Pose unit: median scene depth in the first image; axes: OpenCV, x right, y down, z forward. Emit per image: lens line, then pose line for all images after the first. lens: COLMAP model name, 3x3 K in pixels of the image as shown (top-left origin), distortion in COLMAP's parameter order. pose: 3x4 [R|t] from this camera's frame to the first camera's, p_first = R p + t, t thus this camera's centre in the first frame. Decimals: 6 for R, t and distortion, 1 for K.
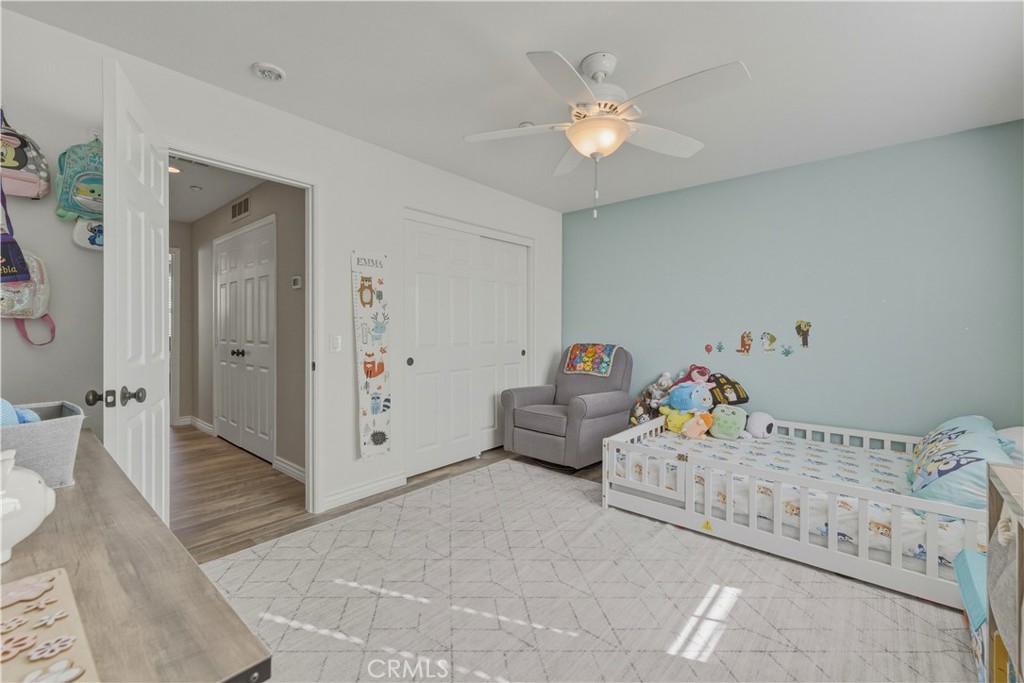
lens RADIAL K [[430.0, 0, 513.8], [0, 430.0, 333.5], [0, 0, 1]] dist [0.005768, 0.000089]
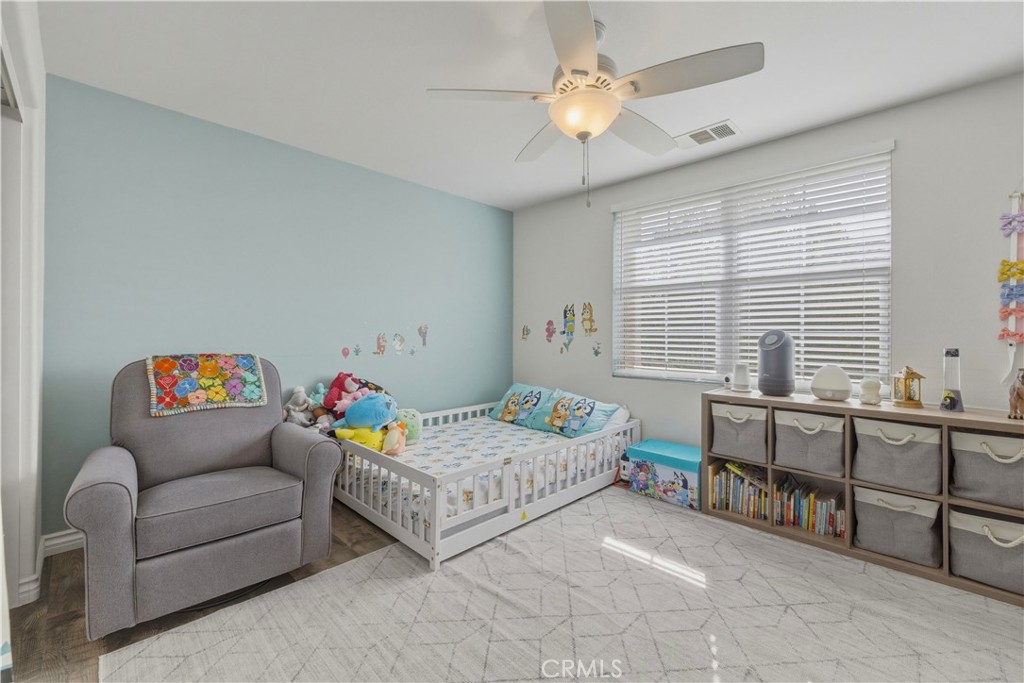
lens RADIAL K [[430.0, 0, 513.8], [0, 430.0, 333.5], [0, 0, 1]] dist [0.005768, 0.000089]
pose [[0.072086, -0.003218, 0.997393, -0.530292], [0.003479, 0.999990, 0.002975, -0.006176], [-0.997392, 0.003256, 0.072097, 0.822728]]
